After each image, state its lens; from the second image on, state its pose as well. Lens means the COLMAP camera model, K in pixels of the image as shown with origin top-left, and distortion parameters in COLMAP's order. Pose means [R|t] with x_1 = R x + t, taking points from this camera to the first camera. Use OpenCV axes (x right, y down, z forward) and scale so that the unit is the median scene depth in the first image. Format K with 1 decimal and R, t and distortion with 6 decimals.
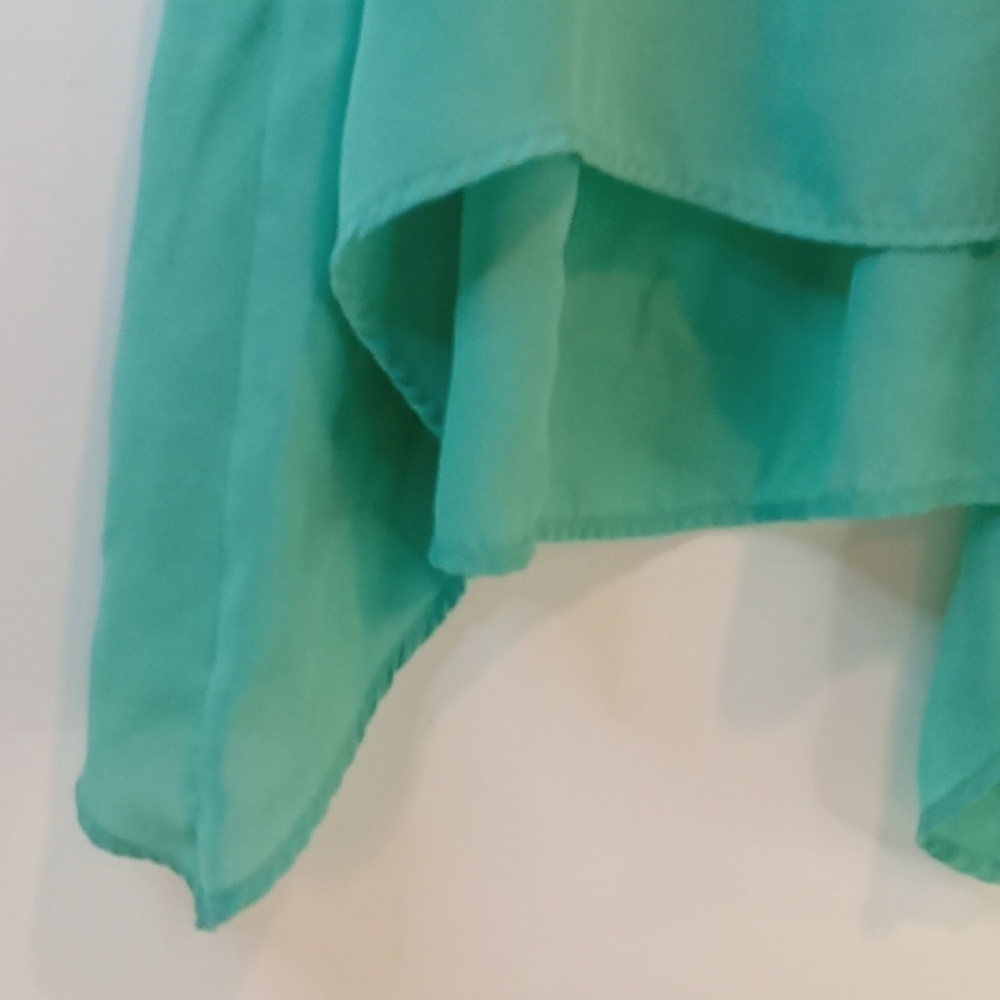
lens RADIAL K [[1666.8, 0, 503.0], [0, 1666.8, 503.2], [0, 0, 1]] dist [0.004016, 0.000000]
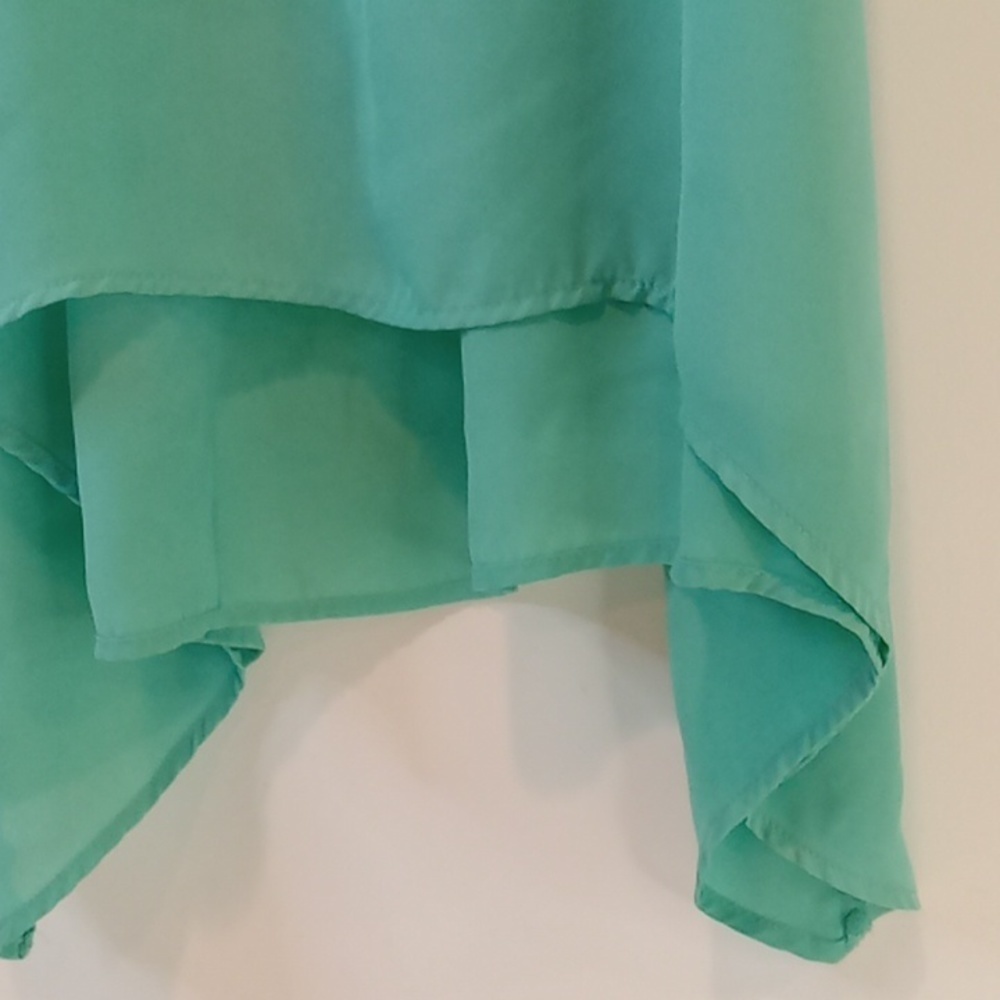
lens RADIAL K [[1666.8, 0, 503.7], [0, 1666.8, 506.3], [0, 0, 1]] dist [0.004016, 0.000000]
pose [[0.871974, -0.074467, -0.483856, 0.686171], [0.062095, 0.997204, -0.041568, 0.000584], [0.485599, 0.006201, 0.874160, 0.102716]]
